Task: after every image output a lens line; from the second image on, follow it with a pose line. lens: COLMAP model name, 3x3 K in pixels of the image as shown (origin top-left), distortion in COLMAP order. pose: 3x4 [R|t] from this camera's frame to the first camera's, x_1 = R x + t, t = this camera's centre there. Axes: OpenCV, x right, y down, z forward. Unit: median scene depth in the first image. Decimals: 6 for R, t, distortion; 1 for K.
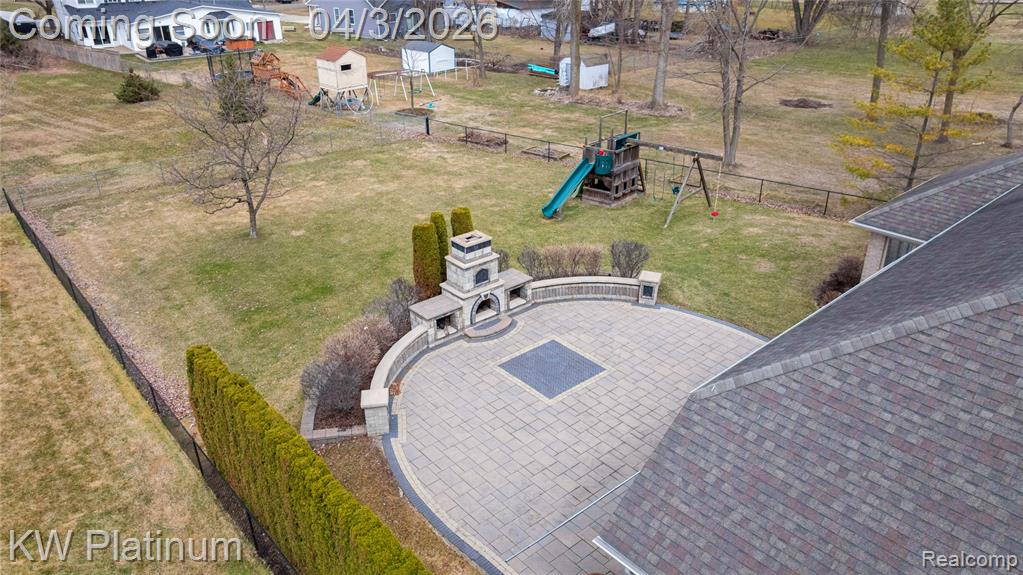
lens RADIAL K [[726.3, 0, 516.2], [0, 726.3, 281.2], [0, 0, 1]] dist [-0.019395, -0.001838]
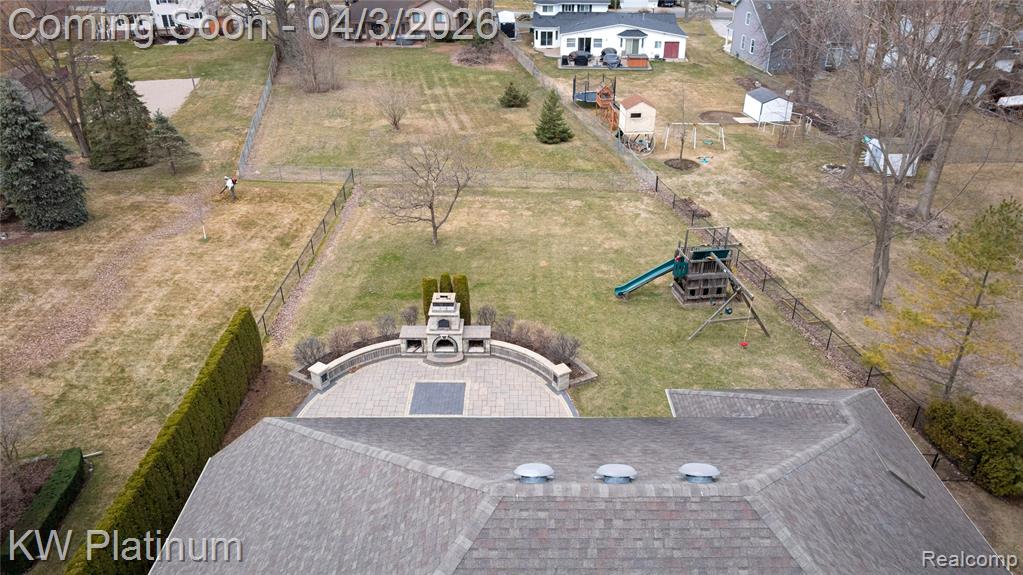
lens RADIAL K [[726.3, 0, 516.2], [0, 726.3, 281.2], [0, 0, 1]] dist [-0.019395, -0.001838]
pose [[0.750850, 0.317593, -0.579102, 0.655187], [-0.292292, 0.946047, 0.139855, -0.248867], [0.592275, 0.064257, 0.803169, -0.080955]]
